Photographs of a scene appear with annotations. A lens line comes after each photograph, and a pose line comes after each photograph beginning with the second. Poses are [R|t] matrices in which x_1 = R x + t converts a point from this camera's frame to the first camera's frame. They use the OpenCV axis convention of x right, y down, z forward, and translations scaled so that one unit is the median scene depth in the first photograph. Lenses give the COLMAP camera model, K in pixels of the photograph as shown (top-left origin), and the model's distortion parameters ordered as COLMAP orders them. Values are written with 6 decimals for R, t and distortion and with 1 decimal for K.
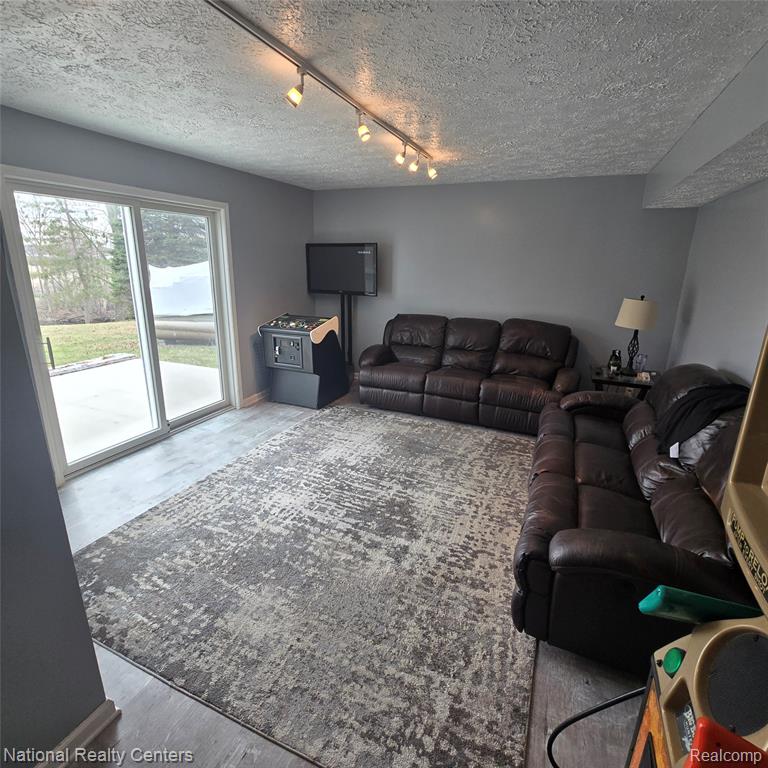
lens RADIAL K [[418.7, 0, 380.3], [0, 418.7, 375.5], [0, 0, 1]] dist [-0.010935, -0.001006]
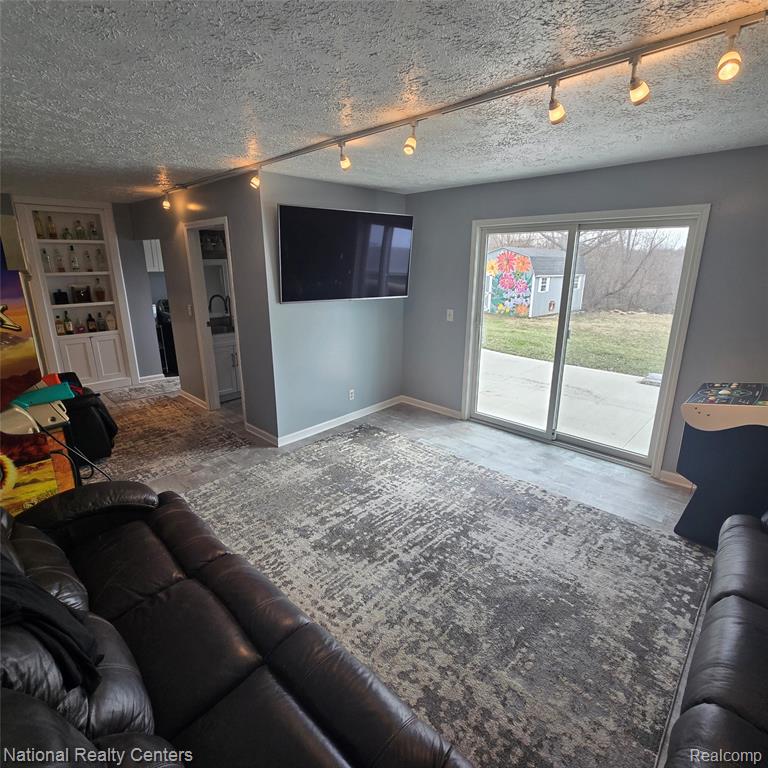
lens RADIAL K [[418.7, 0, 380.3], [0, 418.7, 375.5], [0, 0, 1]] dist [-0.010935, -0.001006]
pose [[-0.345047, 0.226584, -0.910825, 0.726606], [-0.259915, 0.909405, 0.324694, -0.311488], [0.901880, 0.348771, -0.254895, 1.048169]]
